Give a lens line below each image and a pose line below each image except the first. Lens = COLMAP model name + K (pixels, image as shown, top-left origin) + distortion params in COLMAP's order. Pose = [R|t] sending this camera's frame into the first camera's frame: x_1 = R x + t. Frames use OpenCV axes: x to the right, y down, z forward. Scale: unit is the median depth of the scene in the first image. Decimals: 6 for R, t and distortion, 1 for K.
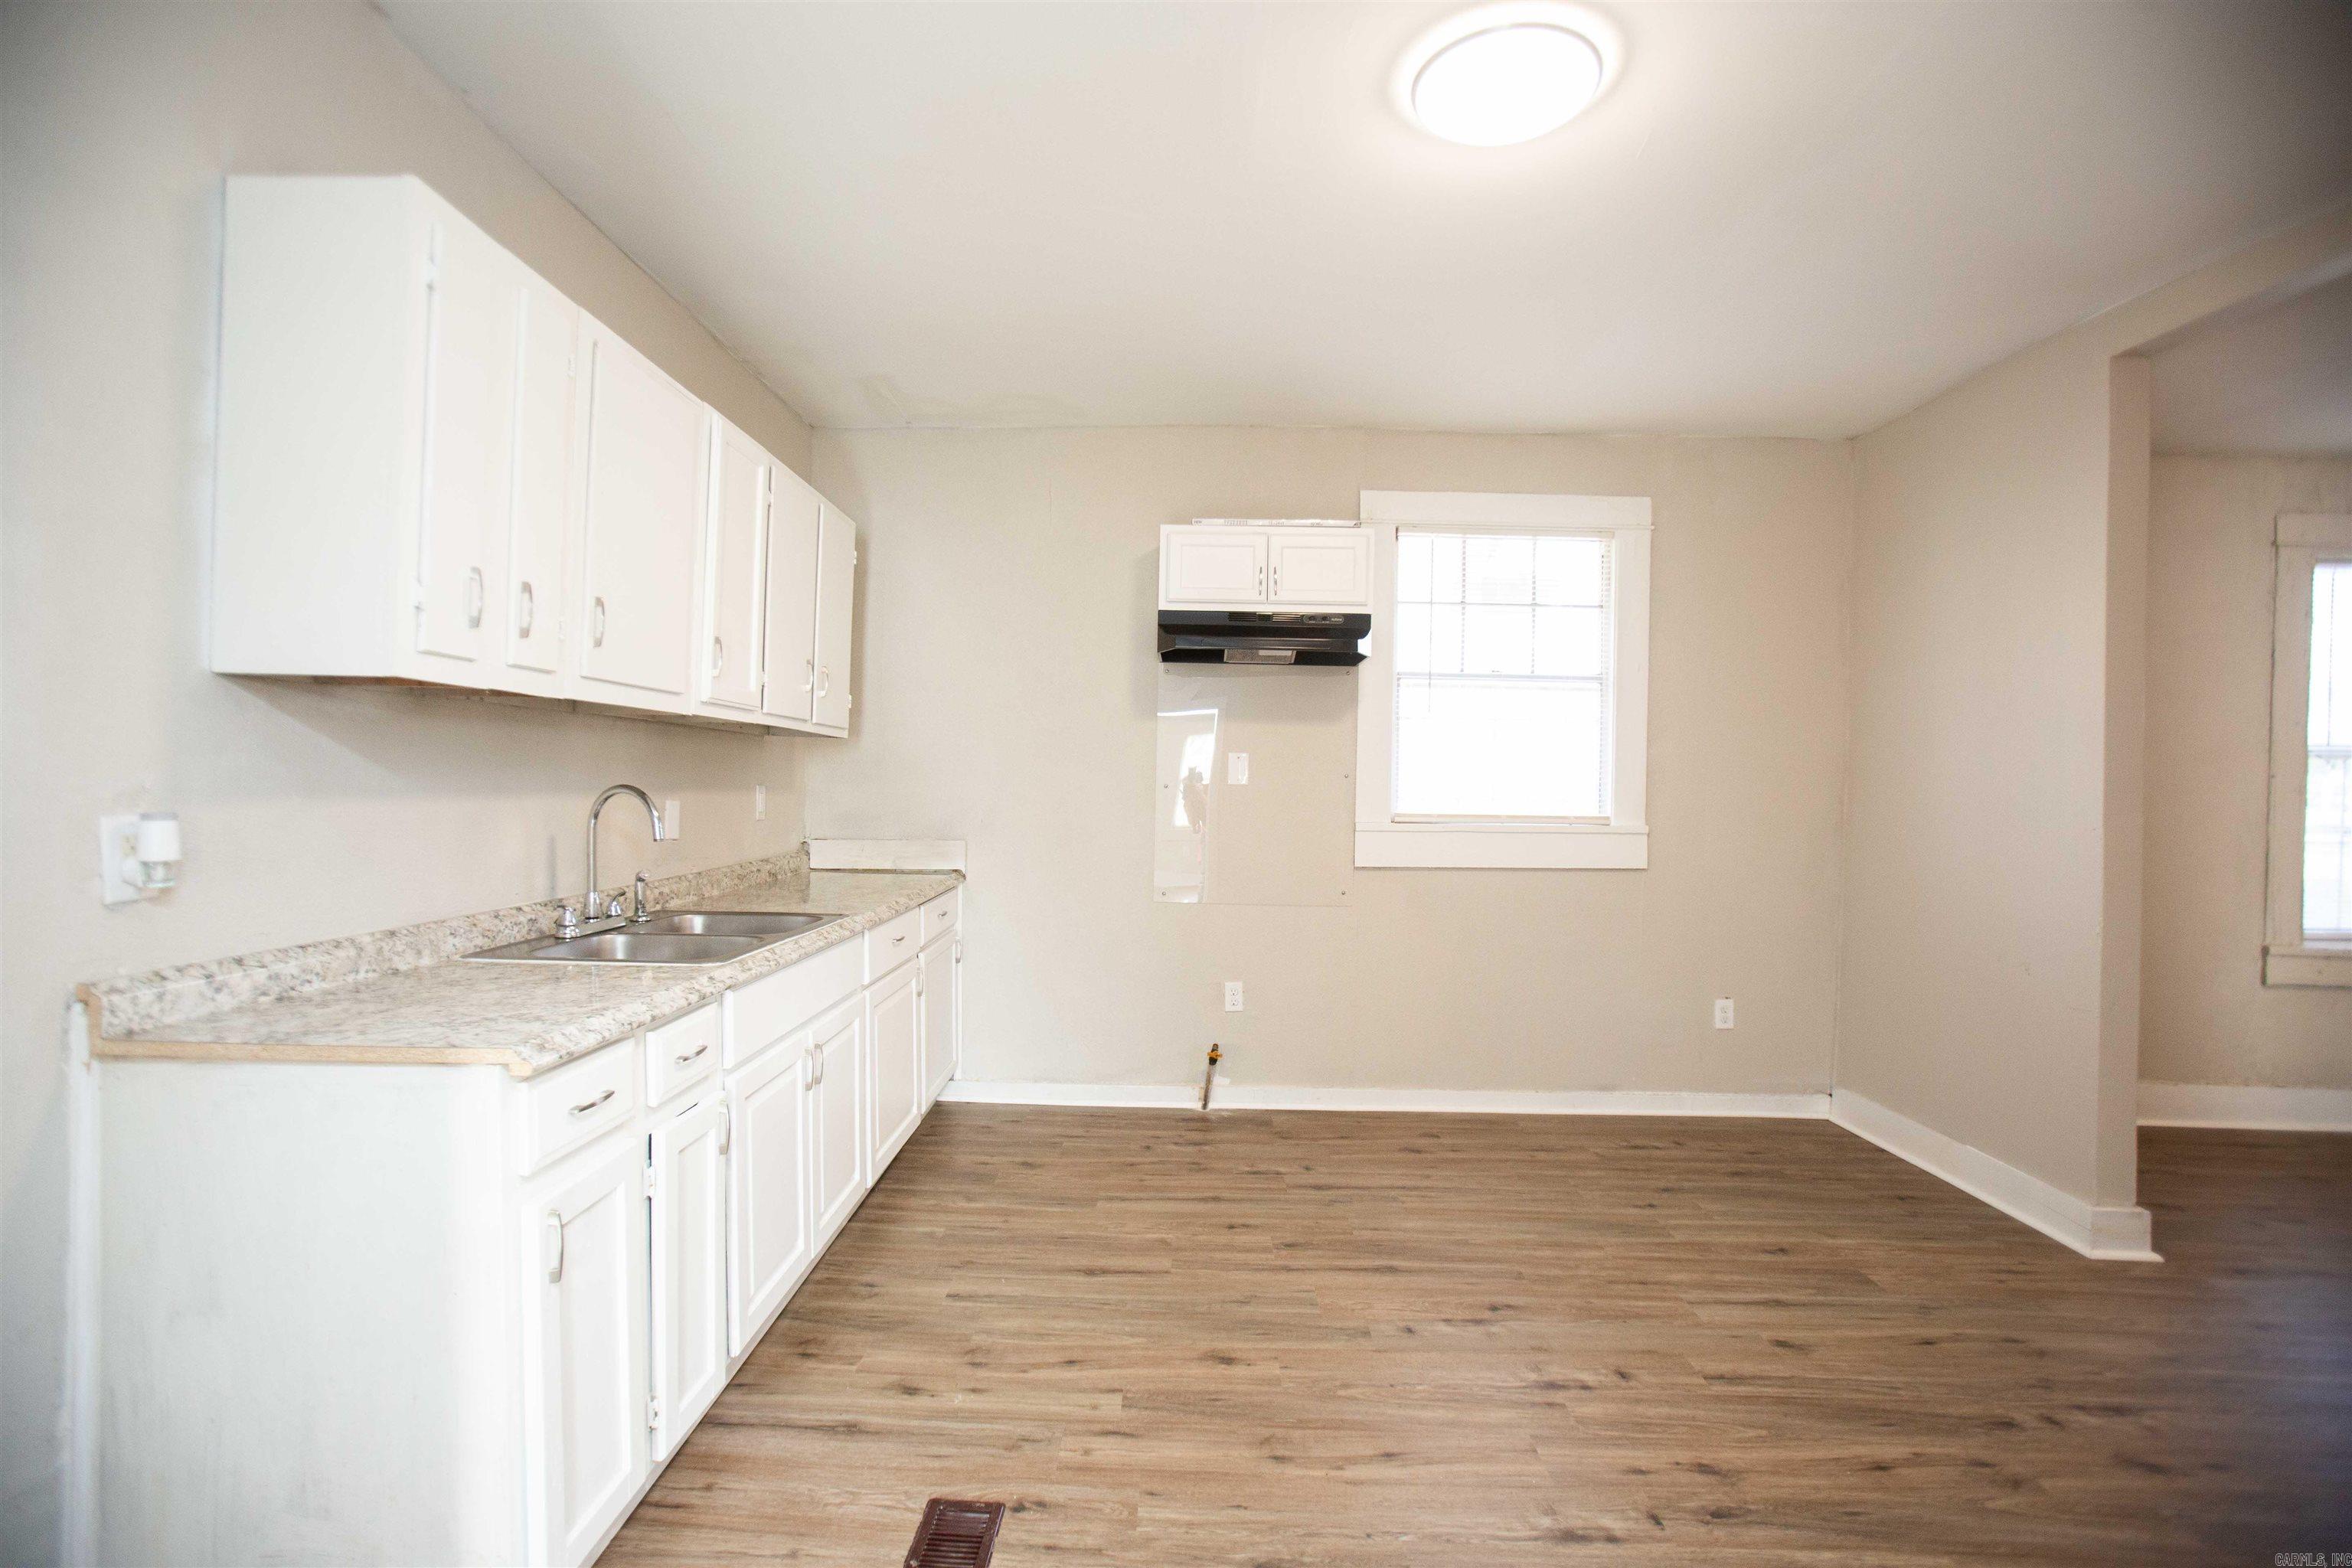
lens RADIAL K [[1087.3, 0, 1168.7], [0, 1087.3, 785.9], [0, 0, 1]] dist [-0.054954, 0.005858]
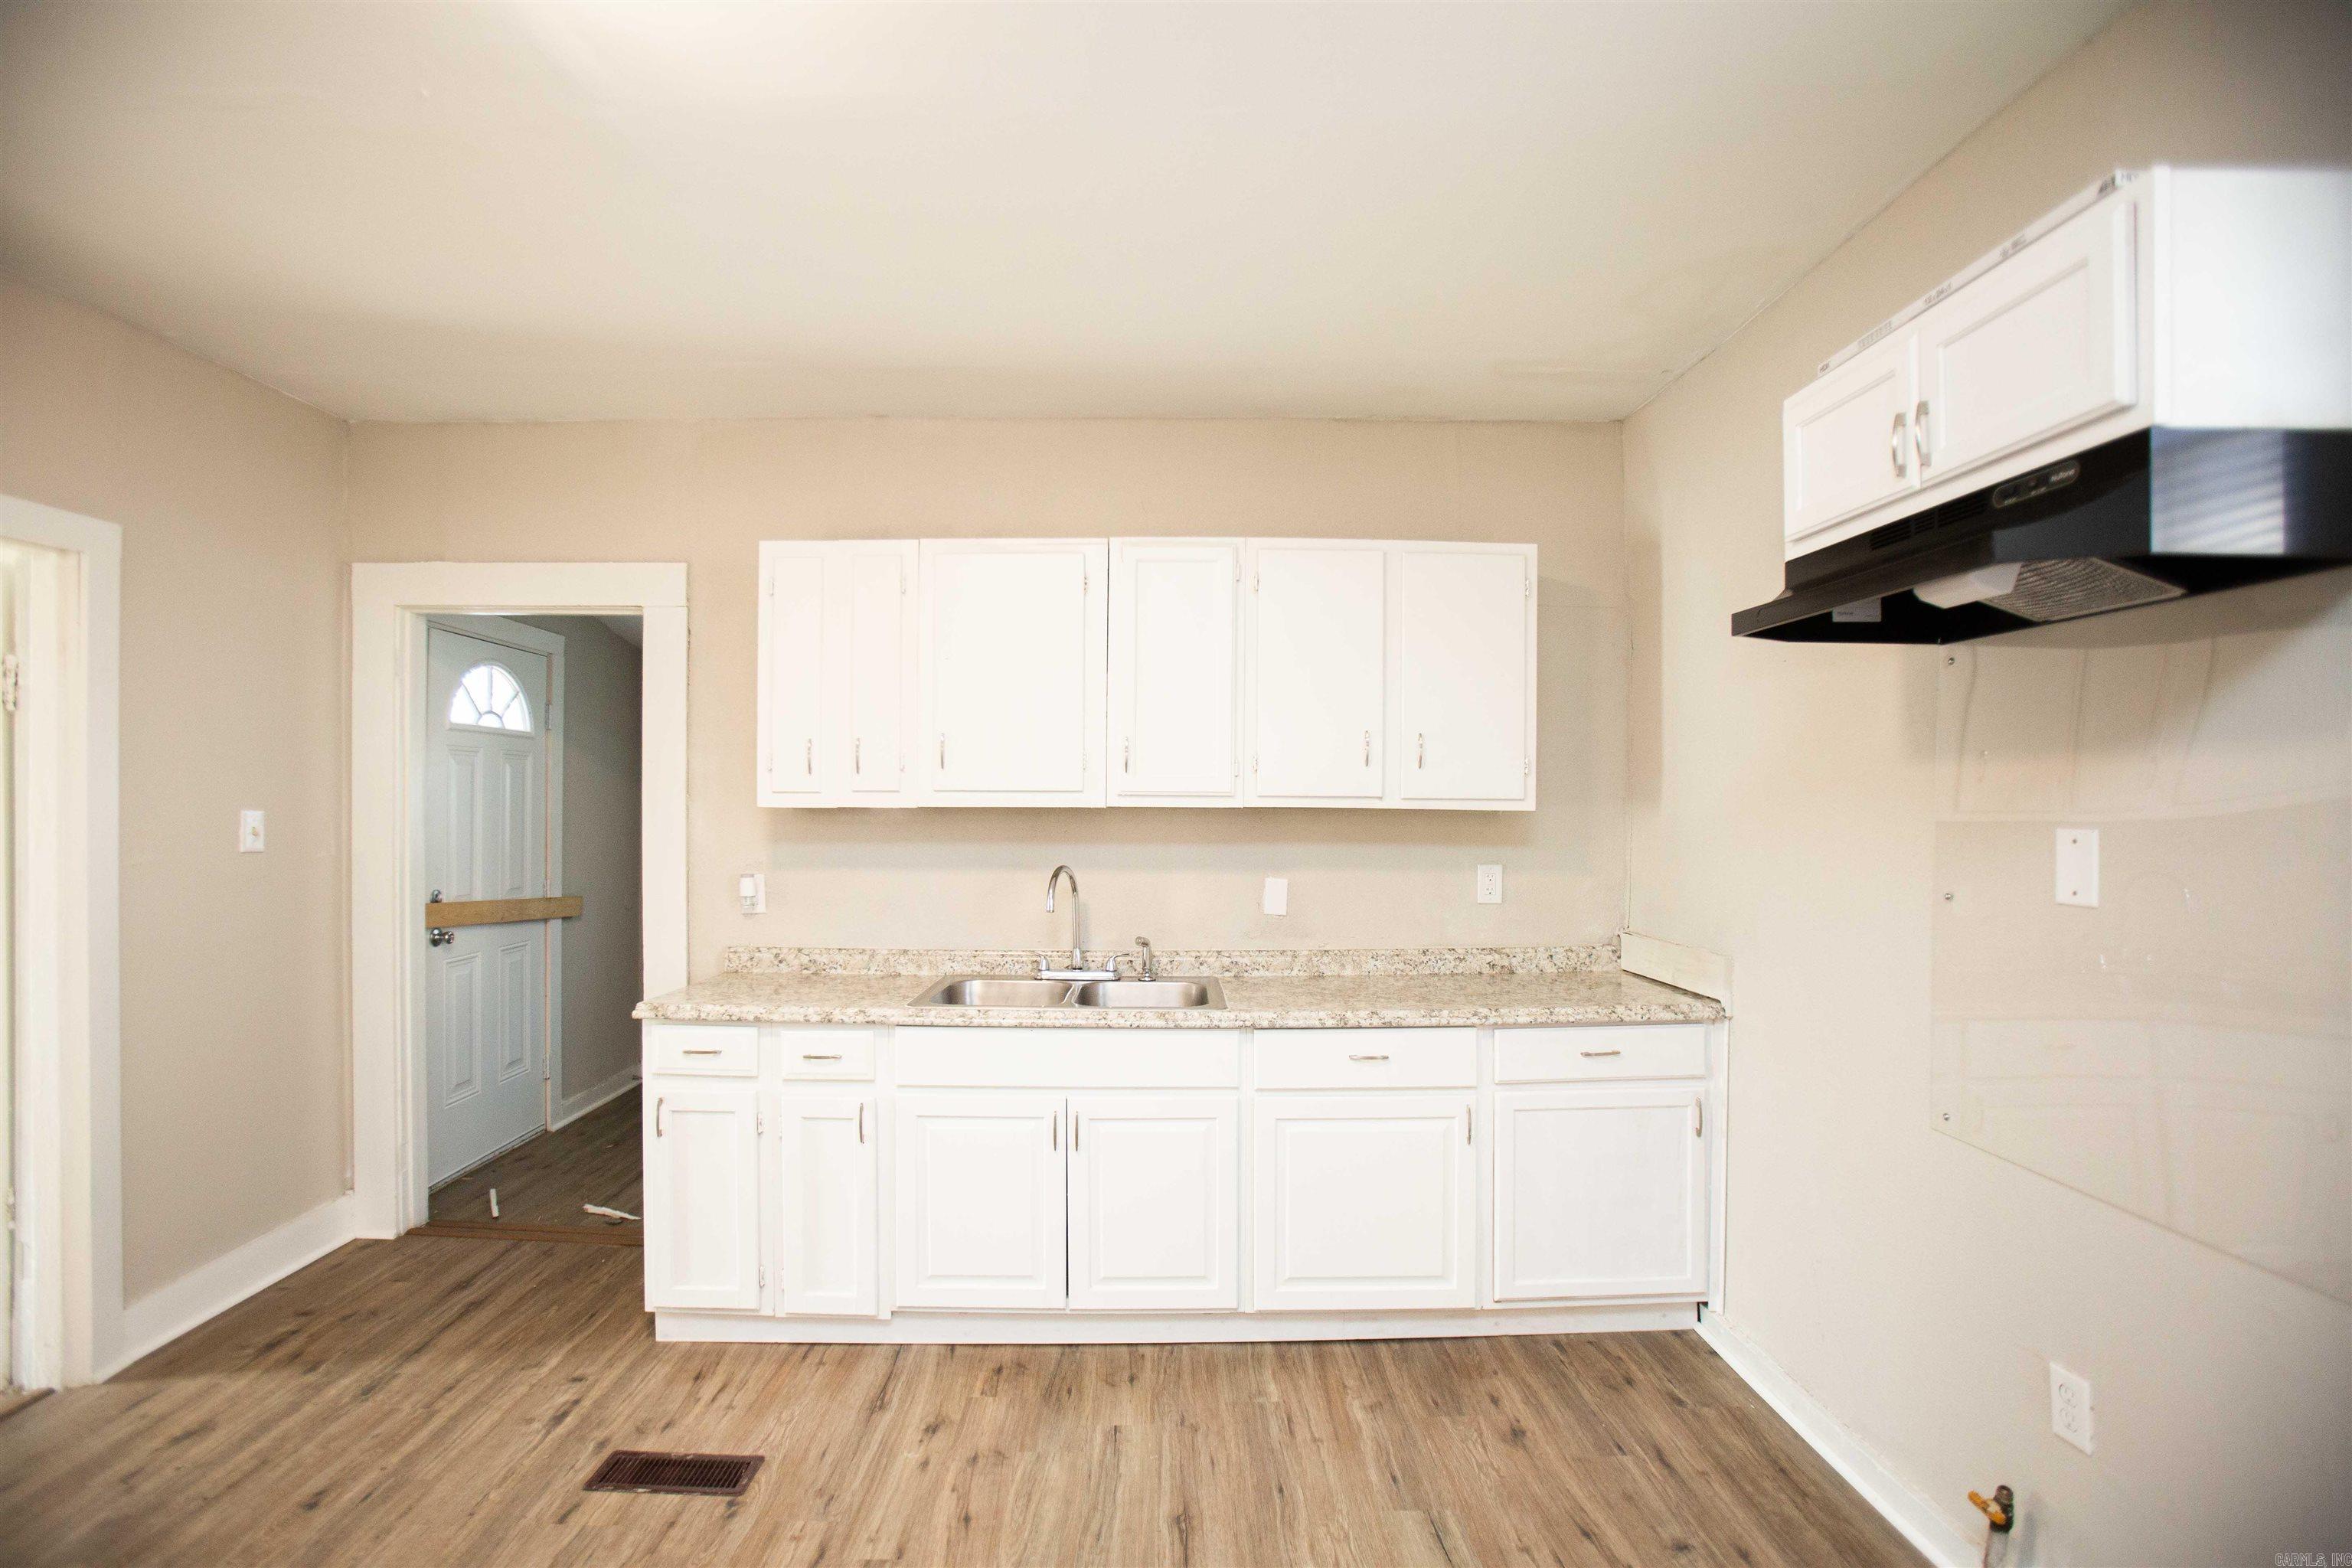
lens RADIAL K [[1087.3, 0, 1152.1], [0, 1087.3, 795.7], [0, 0, 1]] dist [-0.054954, 0.005858]
pose [[0.020381, -0.022897, -0.999530, 0.566451], [-0.005931, 0.999717, -0.023022, -0.039399], [0.999775, 0.006398, 0.020240, 0.778287]]
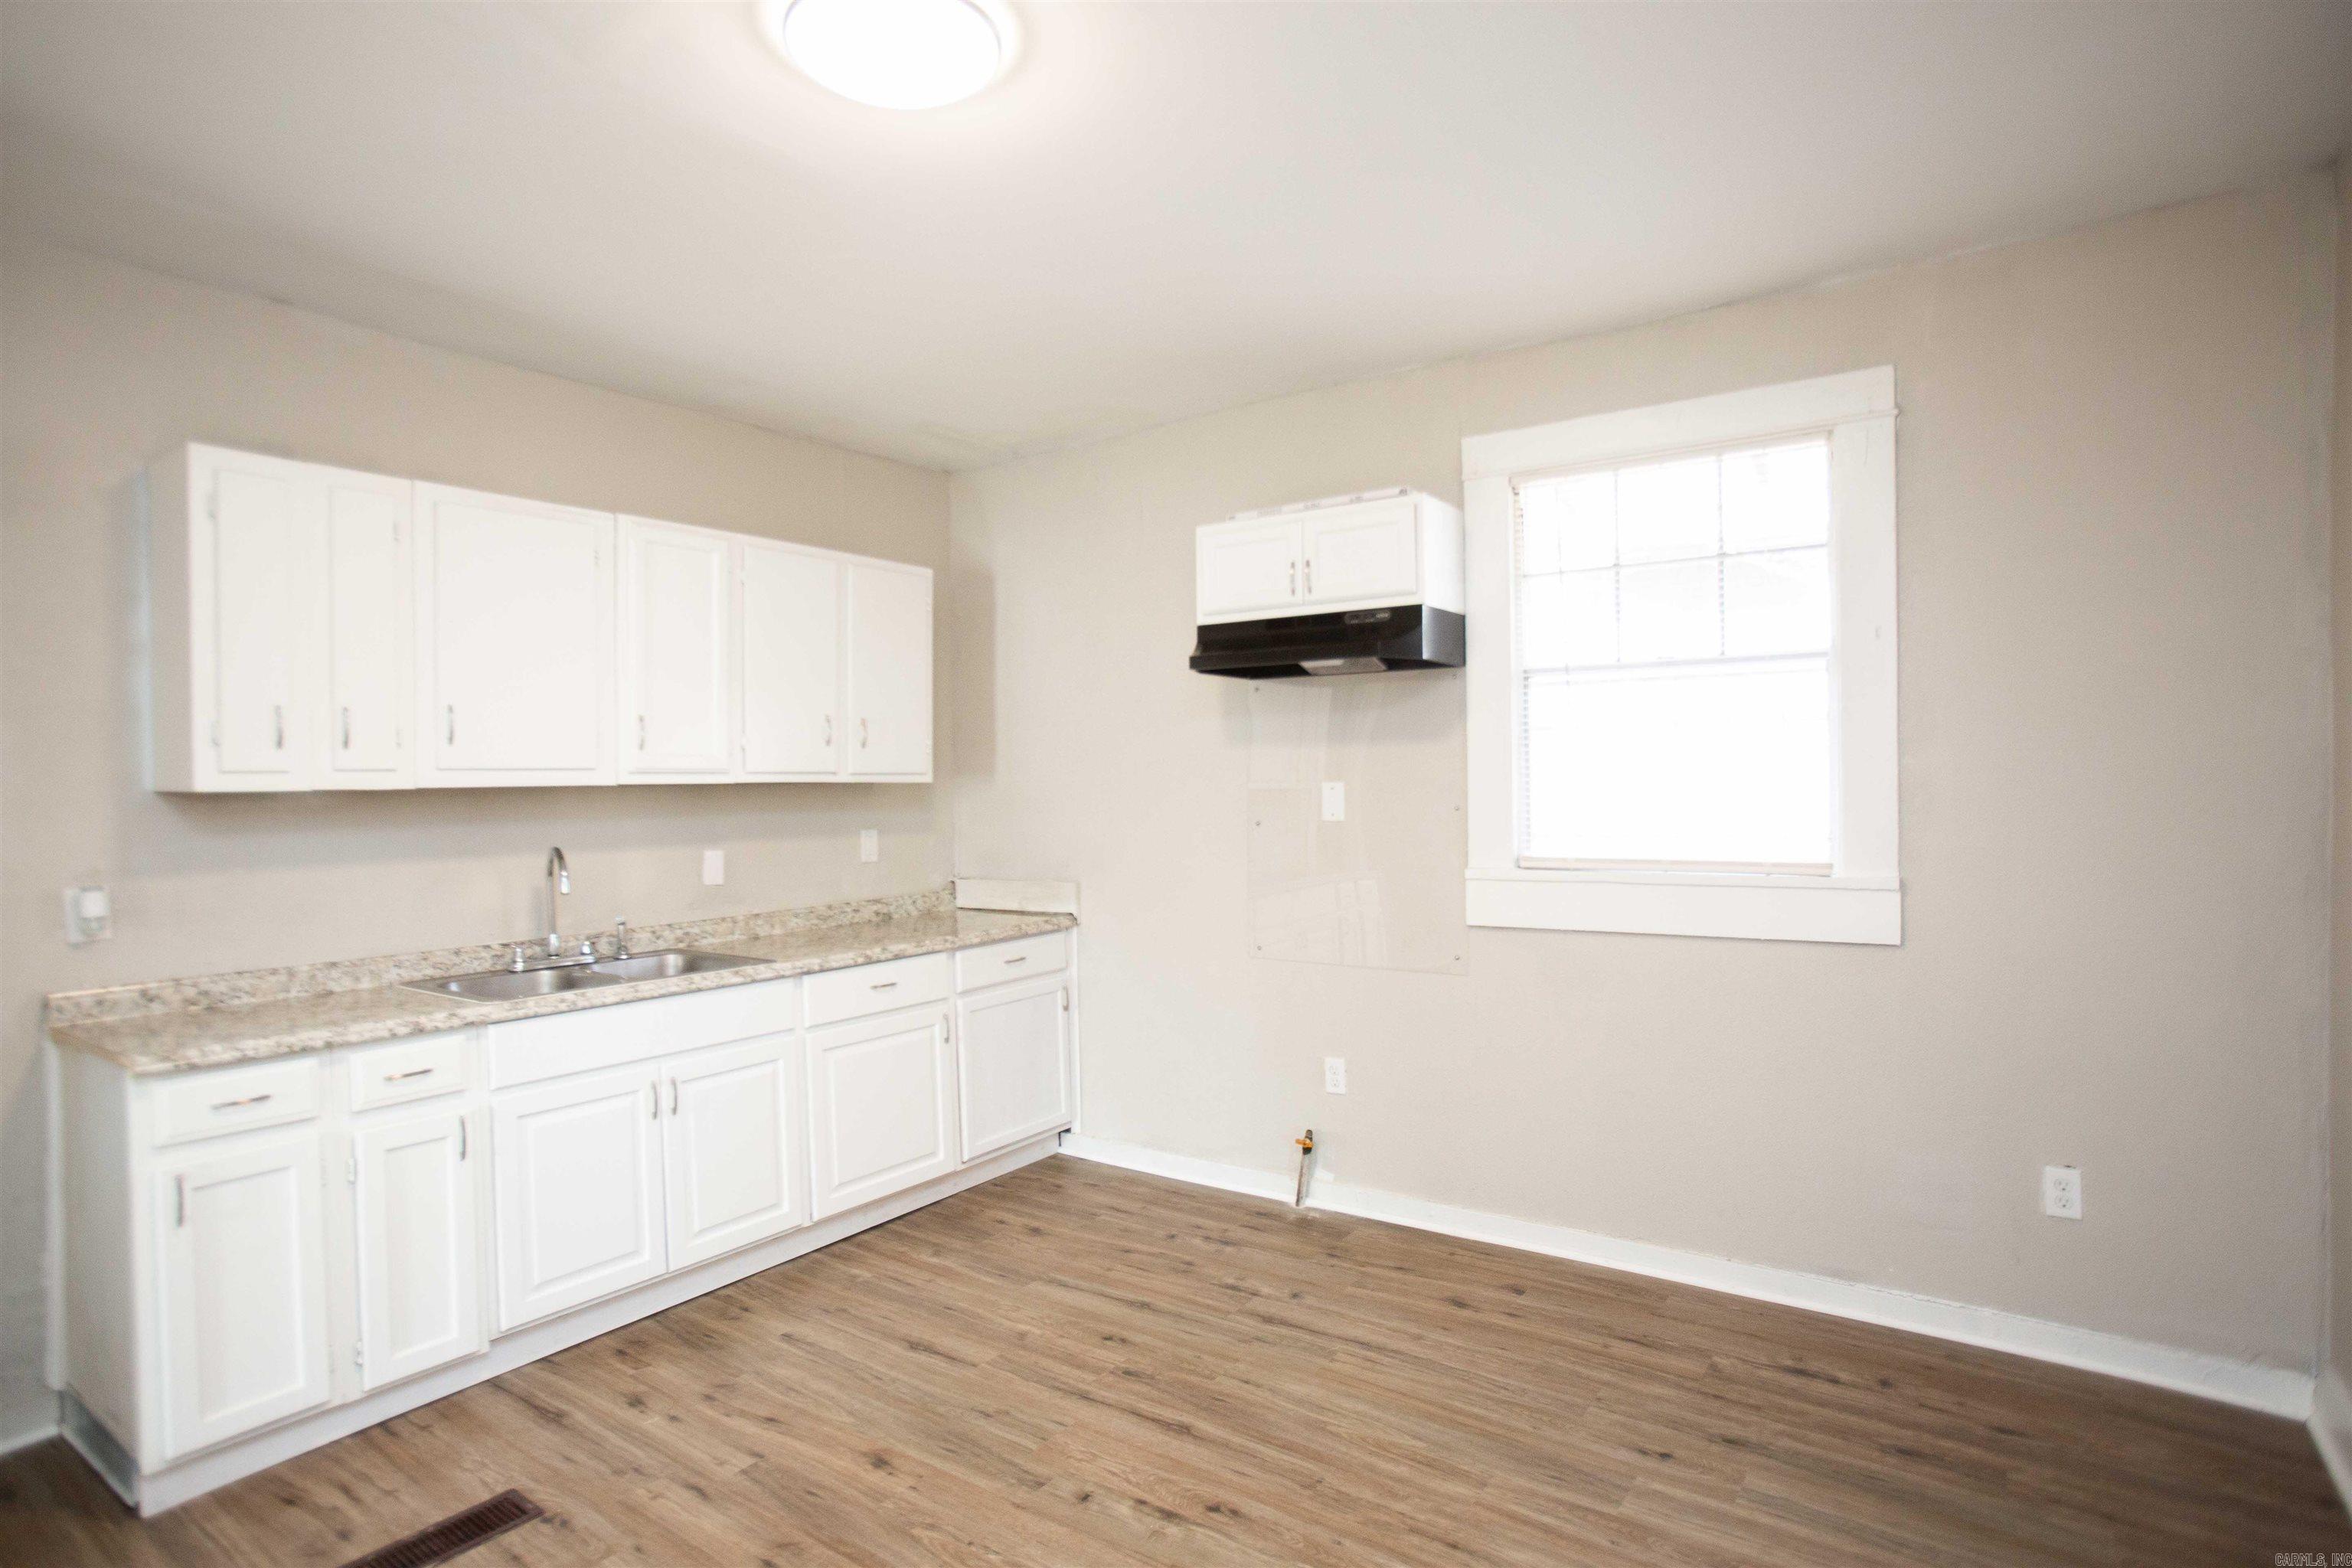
lens RADIAL K [[1243.8, 0, 1155.6], [0, 1243.8, 786.2], [0, 0, 1]] dist [-0.039812, 0.010126]
pose [[0.819211, -0.026400, -0.572885, 0.609293], [0.027267, 0.999603, -0.007074, -0.029743], [0.572844, -0.009826, 0.819606, 0.179350]]
